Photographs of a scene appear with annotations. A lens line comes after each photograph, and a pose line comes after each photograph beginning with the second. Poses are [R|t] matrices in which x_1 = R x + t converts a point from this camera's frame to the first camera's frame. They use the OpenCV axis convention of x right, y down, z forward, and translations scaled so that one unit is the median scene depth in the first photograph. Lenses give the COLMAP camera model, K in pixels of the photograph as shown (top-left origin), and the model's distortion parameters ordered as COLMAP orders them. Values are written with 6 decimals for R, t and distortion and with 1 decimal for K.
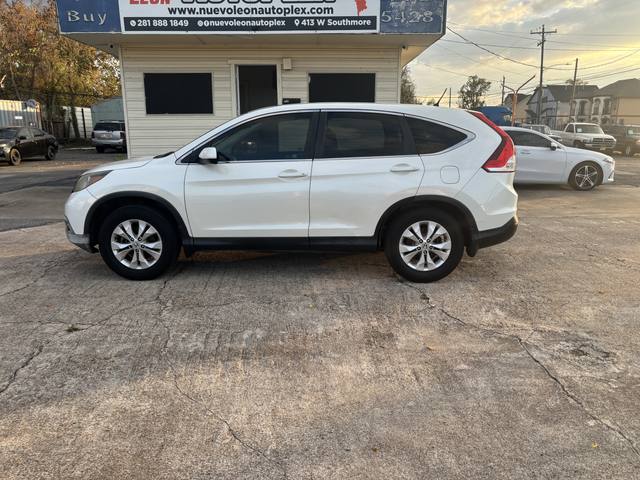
lens RADIAL K [[486.5, 0, 320.0], [0, 486.5, 240.0], [0, 0, 1]] dist [0.030709, -0.017338]
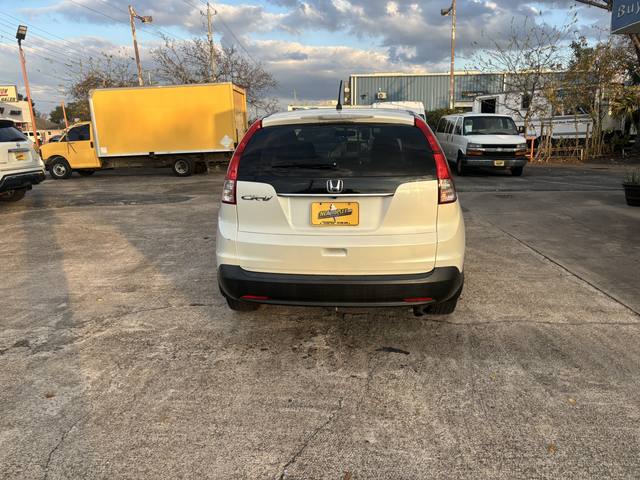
lens RADIAL K [[487.5, 0, 324.6], [0, 487.5, 239.6], [0, 0, 1]] dist [0.026876, -0.006955]
pose [[-0.055108, 0.216758, -0.974669, 1.097133], [-0.215480, 0.950568, 0.223582, -0.280388], [0.974952, 0.222343, -0.005677, 1.166167]]
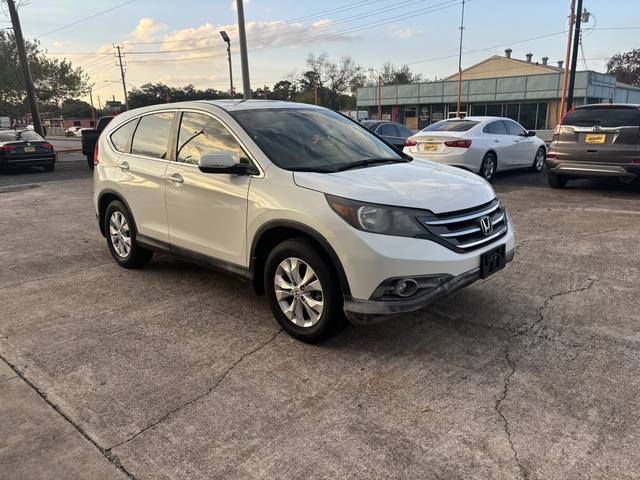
lens RADIAL K [[482.3, 0, 320.5], [0, 482.3, 243.7], [0, 0, 1]] dist [0.043155, -0.048224]
pose [[-0.727913, -0.160587, 0.666599, -0.865888], [0.173039, 0.897697, 0.405214, -0.432372], [-0.663476, 0.410308, -0.625657, 1.798272]]
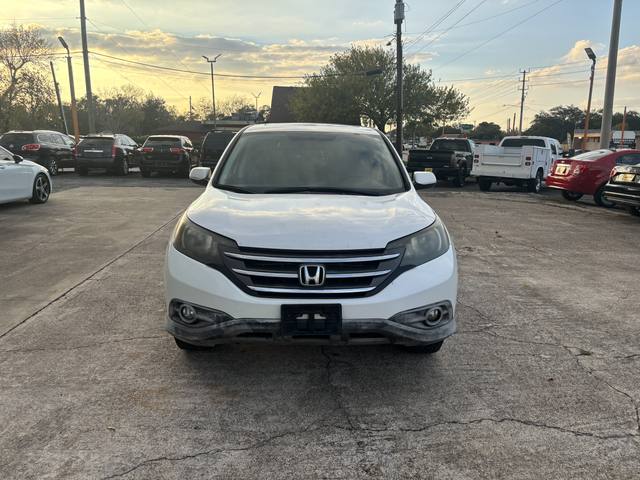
lens RADIAL K [[482.3, 0, 320.5], [0, 482.3, 243.7], [0, 0, 1]] dist [0.043155, -0.048224]
pose [[-0.032864, -0.210010, 0.977147, -1.121787], [0.209111, 0.954592, 0.212195, -0.284791], [-0.977339, 0.211306, 0.012544, 1.162085]]
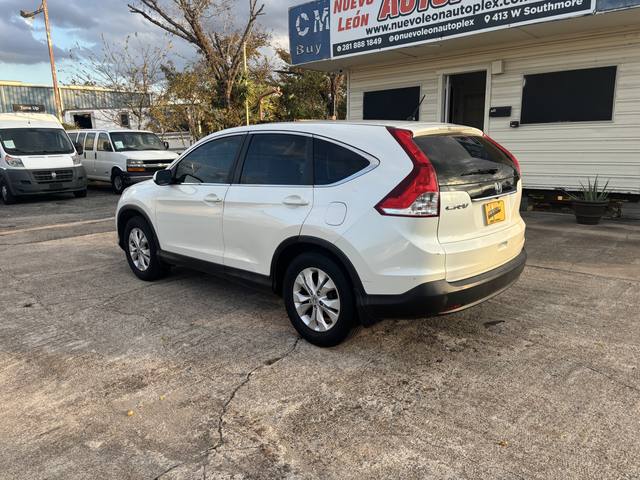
lens RADIAL K [[482.3, 0, 320.5], [0, 482.3, 243.7], [0, 0, 1]] dist [0.043155, -0.048224]
pose [[0.735678, 0.125416, -0.665619, 0.737729], [-0.132585, 0.990362, 0.040064, -0.111423], [0.664228, 0.058777, 0.745216, 0.419439]]
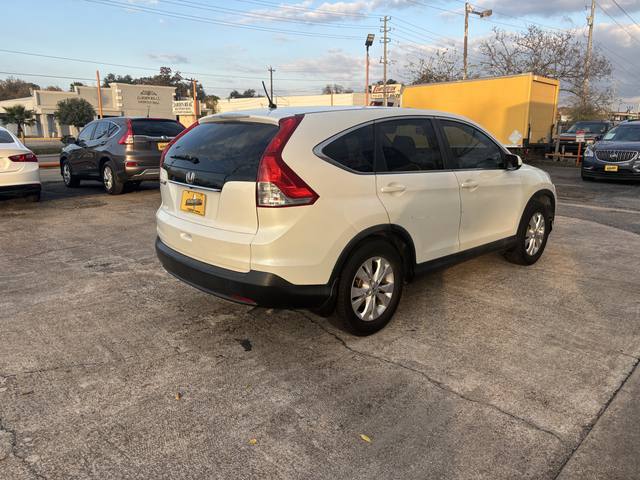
lens RADIAL K [[486.5, 0, 320.0], [0, 486.5, 240.0], [0, 0, 1]] dist [0.030709, -0.017338]
pose [[-0.719372, 0.153611, -0.677427, 0.807276], [-0.166883, 0.908458, 0.383215, -0.437114], [0.674281, 0.388726, -0.627884, 1.801319]]
